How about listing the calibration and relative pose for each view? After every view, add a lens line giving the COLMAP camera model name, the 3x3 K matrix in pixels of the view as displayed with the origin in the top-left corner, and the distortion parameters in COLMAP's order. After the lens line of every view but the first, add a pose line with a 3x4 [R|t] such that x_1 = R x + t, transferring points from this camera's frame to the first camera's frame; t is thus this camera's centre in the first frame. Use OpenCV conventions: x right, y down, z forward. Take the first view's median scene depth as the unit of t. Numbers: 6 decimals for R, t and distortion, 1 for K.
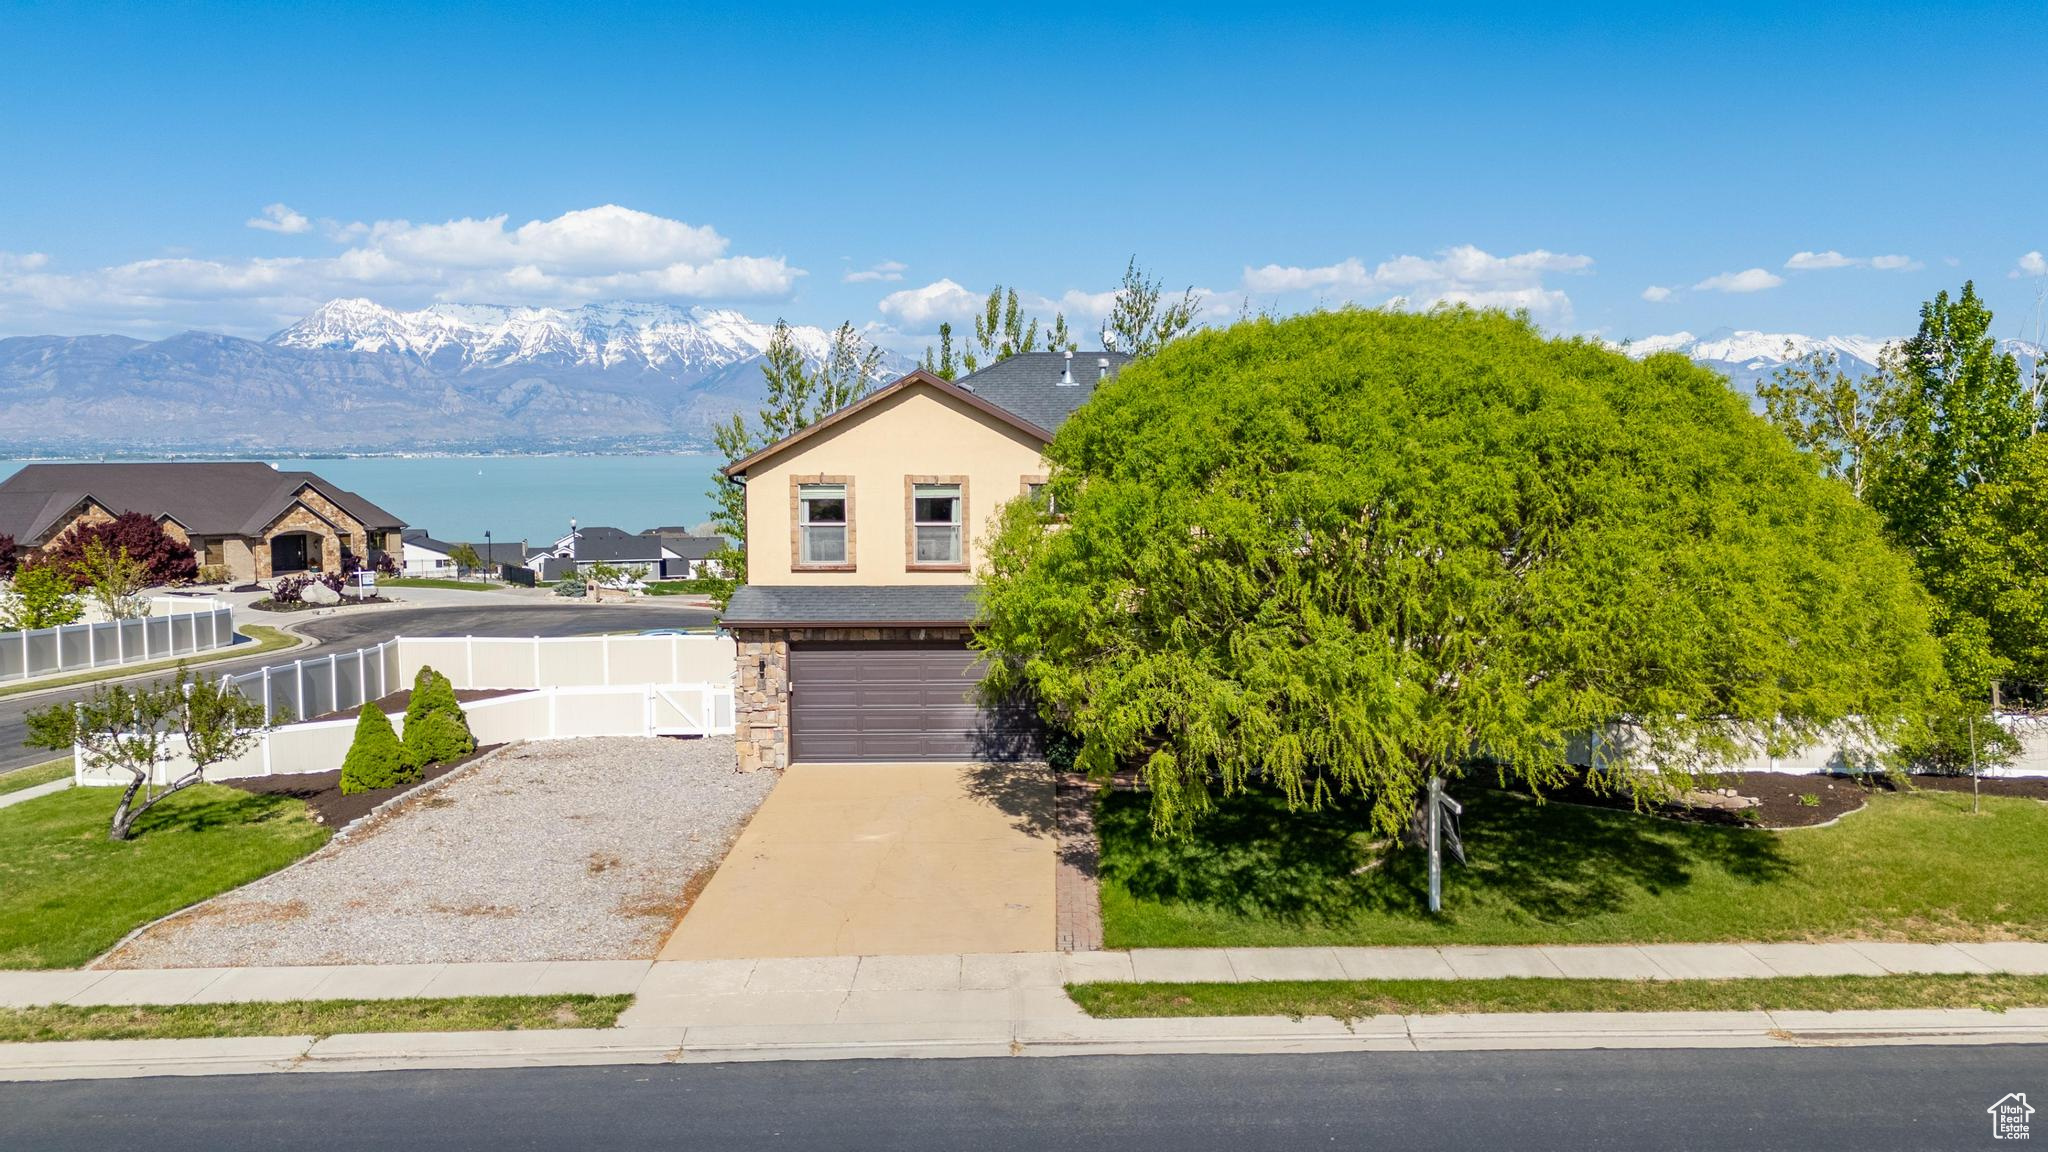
lens RADIAL K [[1520.5, 0, 1026.7], [0, 1520.5, 571.1], [0, 0, 1]] dist [0.037432, -0.023633]
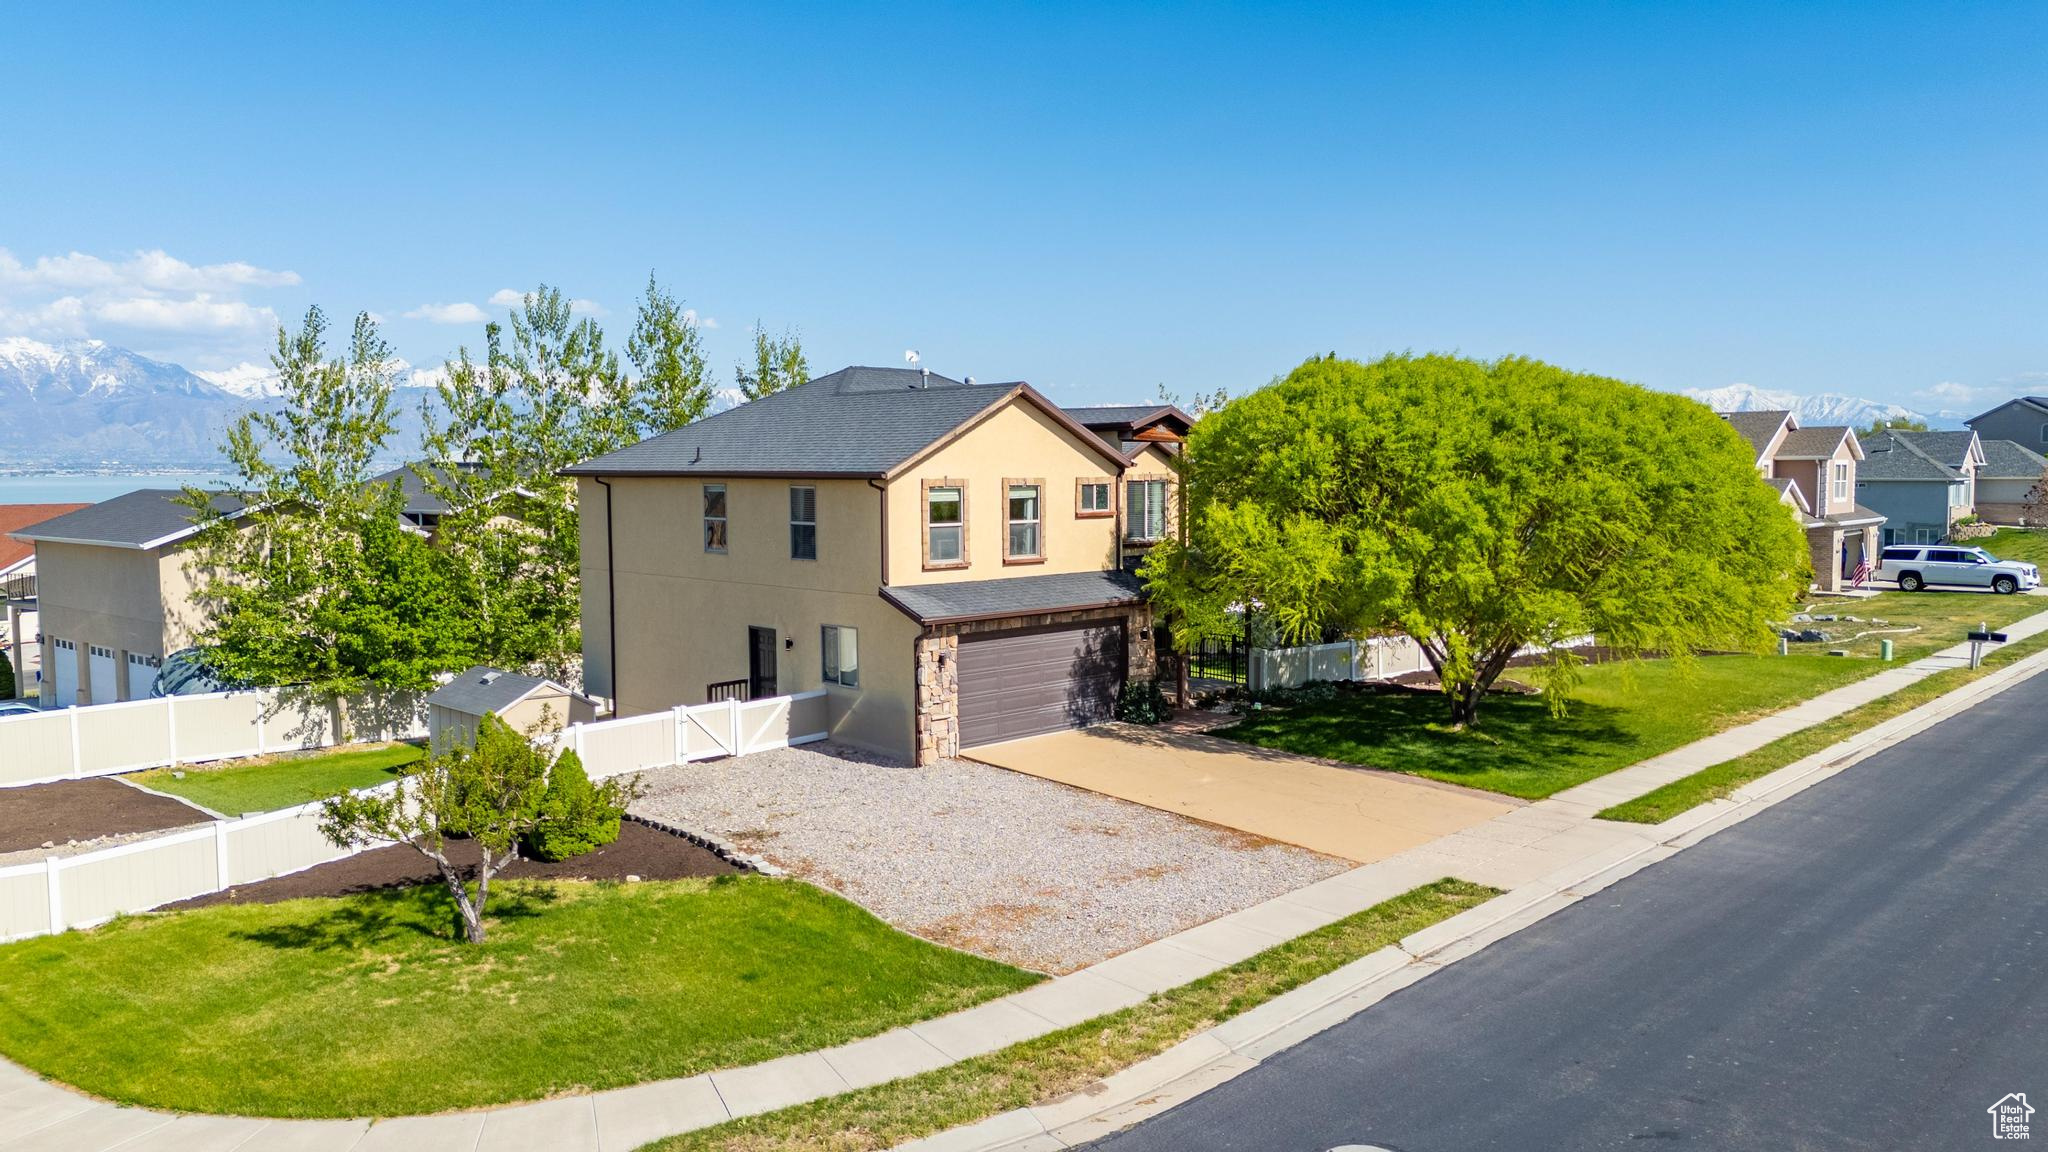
lens RADIAL K [[1520.5, 0, 1026.1], [0, 1520.5, 578.9], [0, 0, 1]] dist [0.037432, -0.023633]
pose [[0.703447, -0.051876, 0.708852, -0.868640], [0.060107, 0.998102, 0.013396, -0.004143], [-0.708201, 0.033184, 0.705230, 0.218969]]
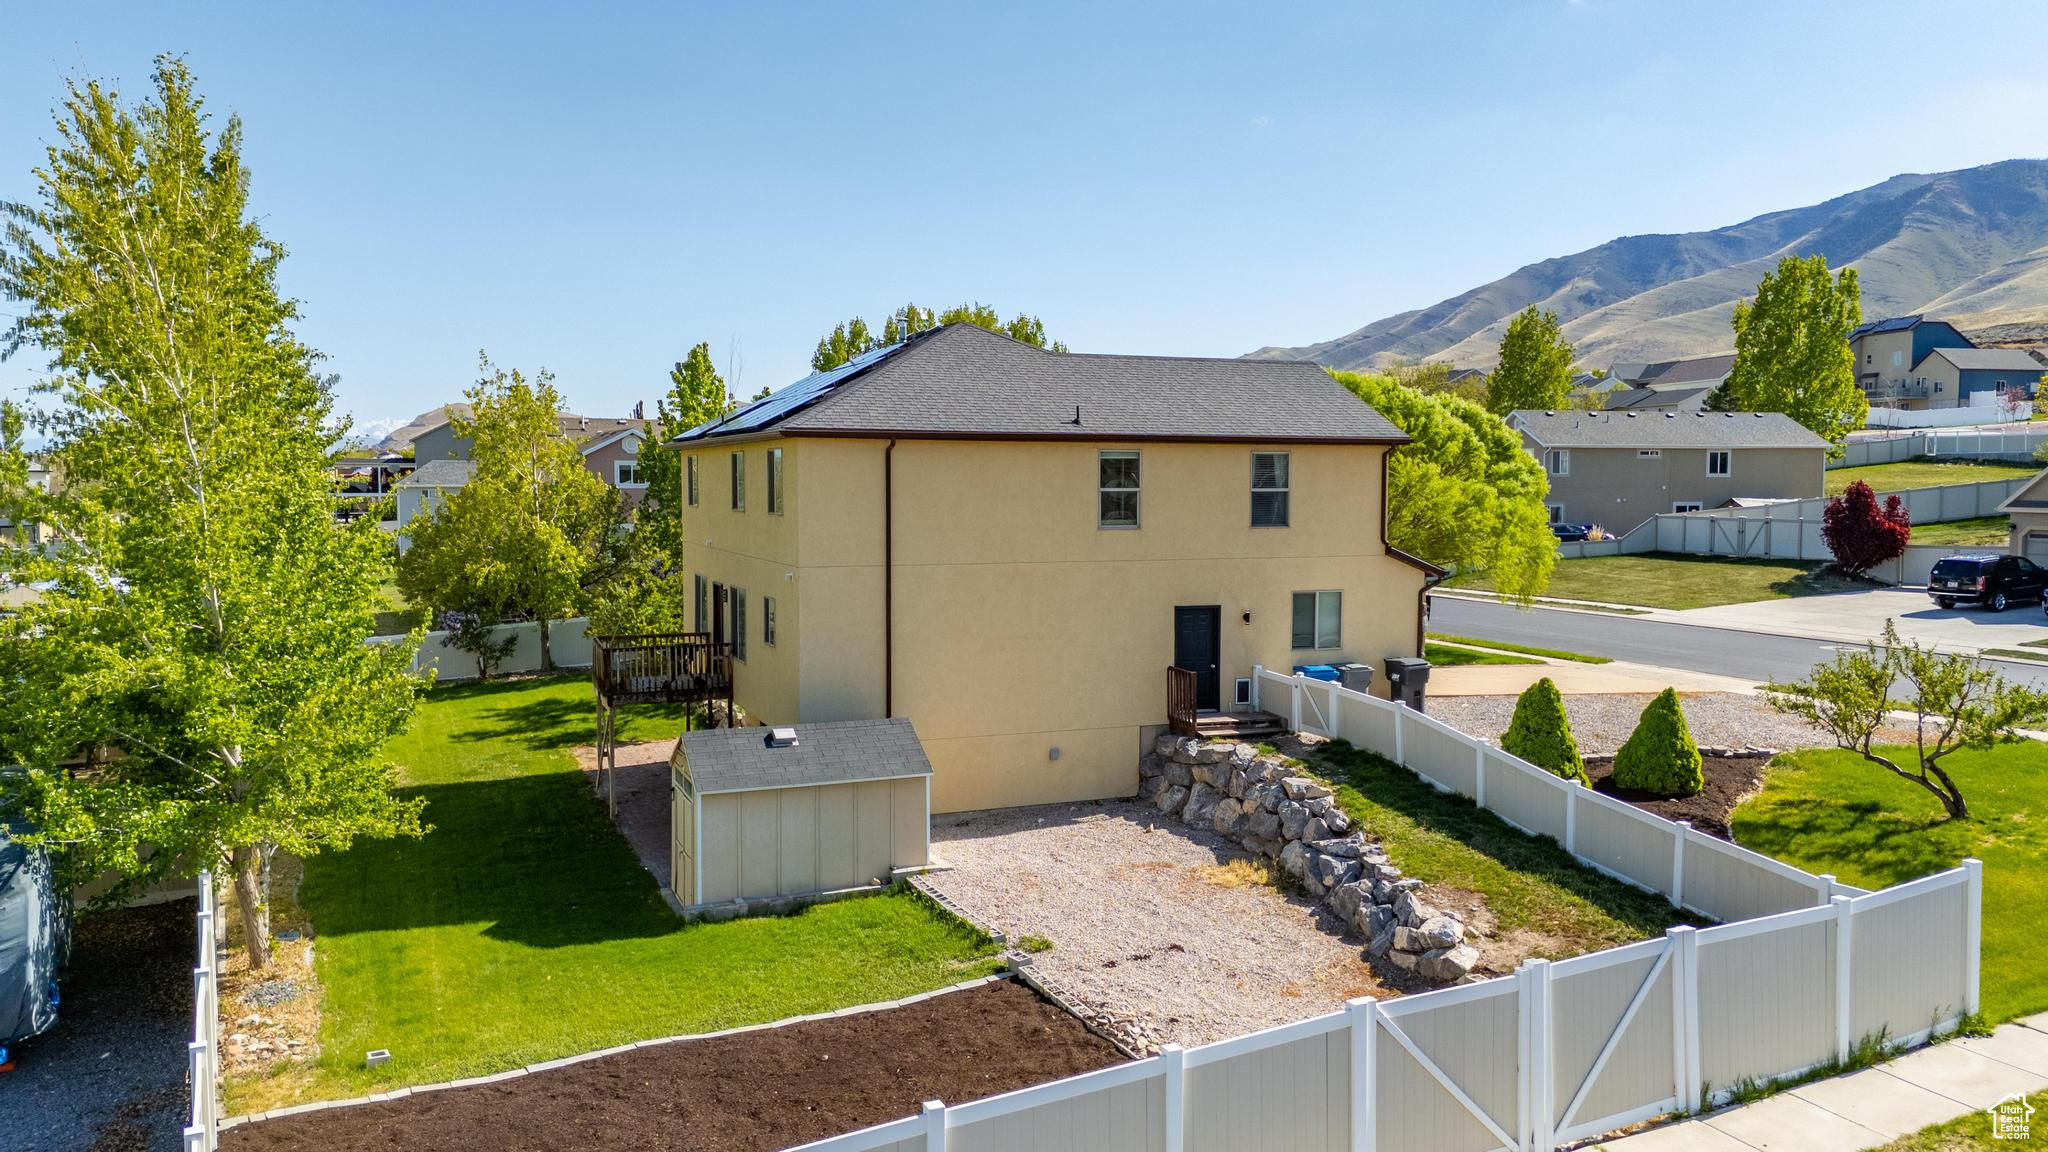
lens RADIAL K [[1520.5, 0, 1024.6], [0, 1520.5, 576.3], [0, 0, 1]] dist [0.037432, -0.023633]
pose [[-0.409624, -0.048639, 0.910957, -1.111654], [0.076937, 0.993178, 0.087625, -0.087840], [-0.909004, 0.105980, -0.403088, 1.737577]]
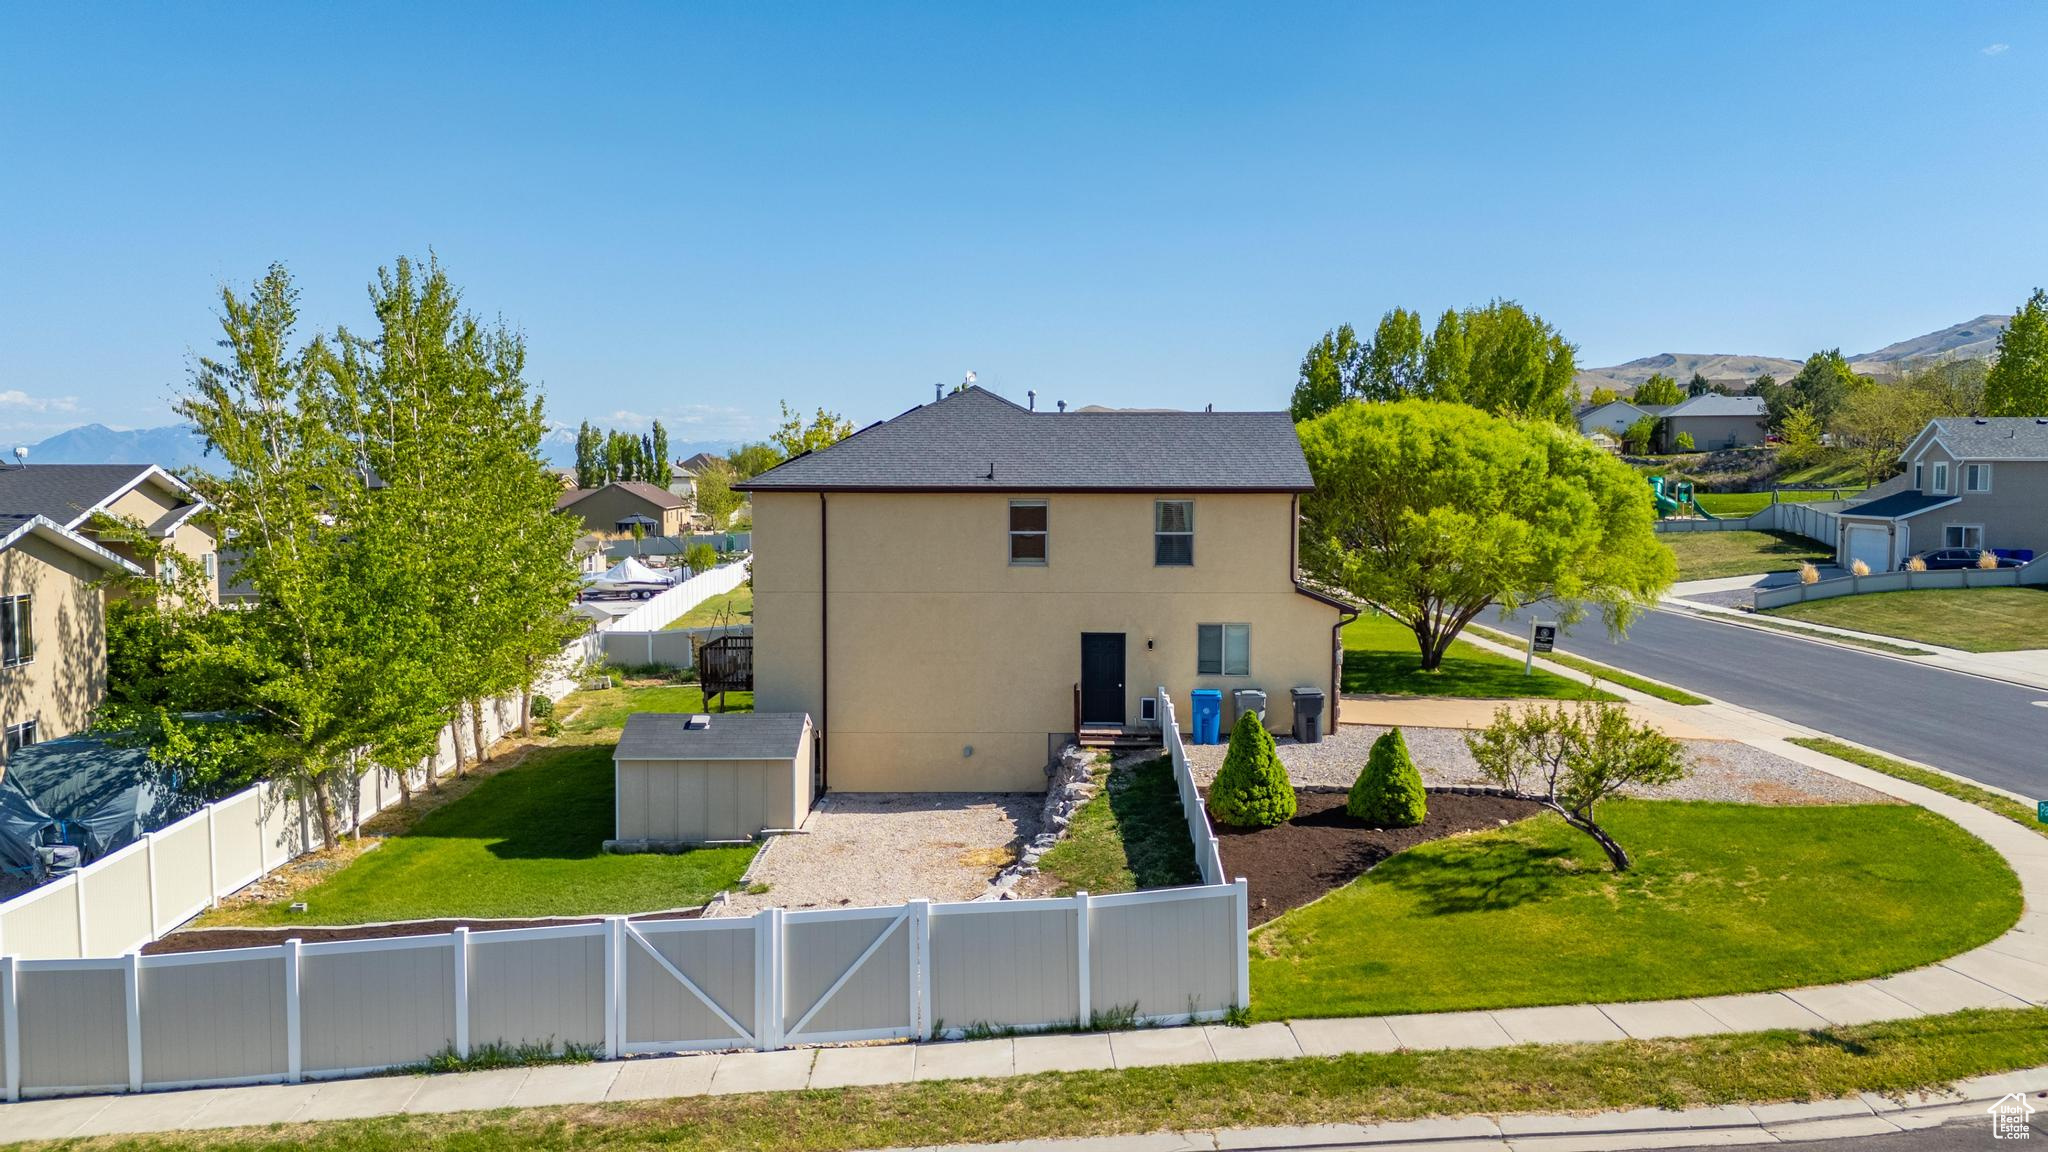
lens RADIAL K [[1520.5, 0, 1031.8], [0, 1520.5, 569.2], [0, 0, 1]] dist [0.037432, -0.023633]
pose [[-0.026907, -0.054028, 0.998177, -1.425085], [0.079856, 0.995231, 0.056021, -0.090144], [-0.996443, 0.081218, -0.022464, 1.276488]]
